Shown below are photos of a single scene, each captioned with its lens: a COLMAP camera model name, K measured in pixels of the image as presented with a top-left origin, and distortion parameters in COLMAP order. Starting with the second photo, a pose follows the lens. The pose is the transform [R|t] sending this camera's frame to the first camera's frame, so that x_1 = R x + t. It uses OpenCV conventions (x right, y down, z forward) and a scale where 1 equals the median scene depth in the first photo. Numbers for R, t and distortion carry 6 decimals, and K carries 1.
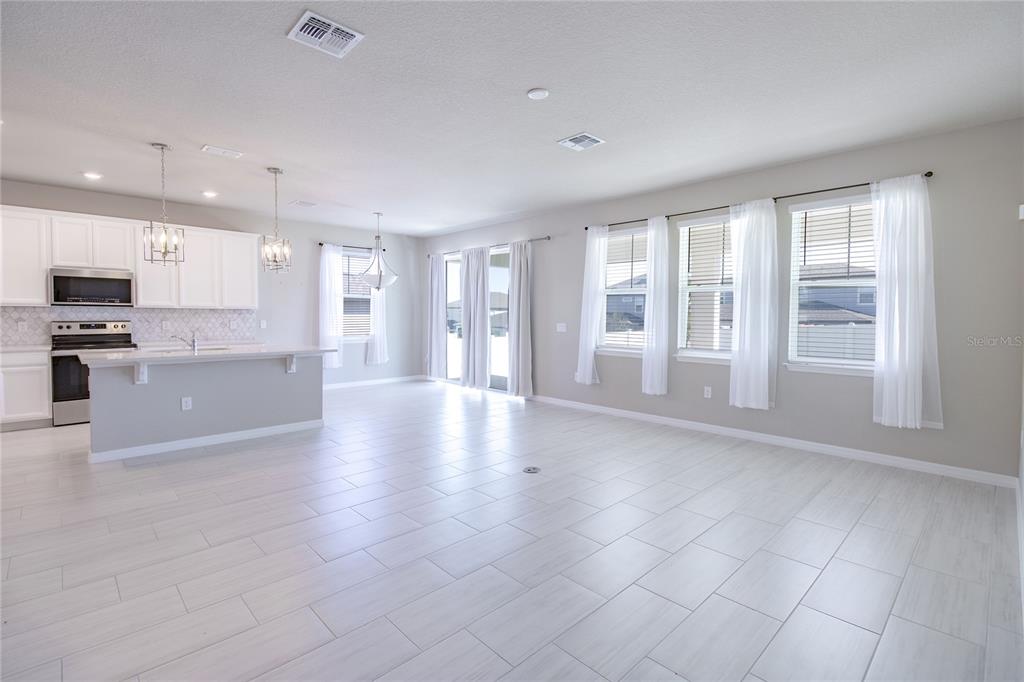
lens RADIAL K [[470.9, 0, 518.2], [0, 470.9, 327.1], [0, 0, 1]] dist [0.000140, -0.000206]
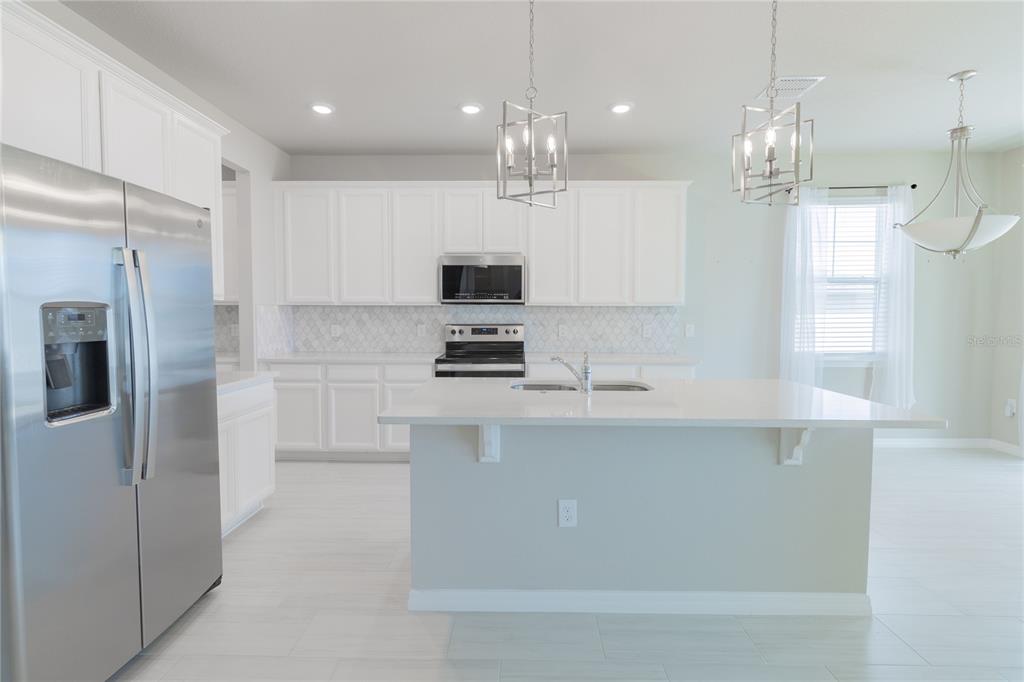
lens RADIAL K [[470.9, 0, 518.2], [0, 470.9, 327.1], [0, 0, 1]] dist [0.000140, -0.000206]
pose [[0.705205, 0.016824, -0.708804, -0.324793], [-0.015032, 0.999848, 0.008777, -0.015532], [0.708844, 0.004465, 0.705351, 0.500011]]
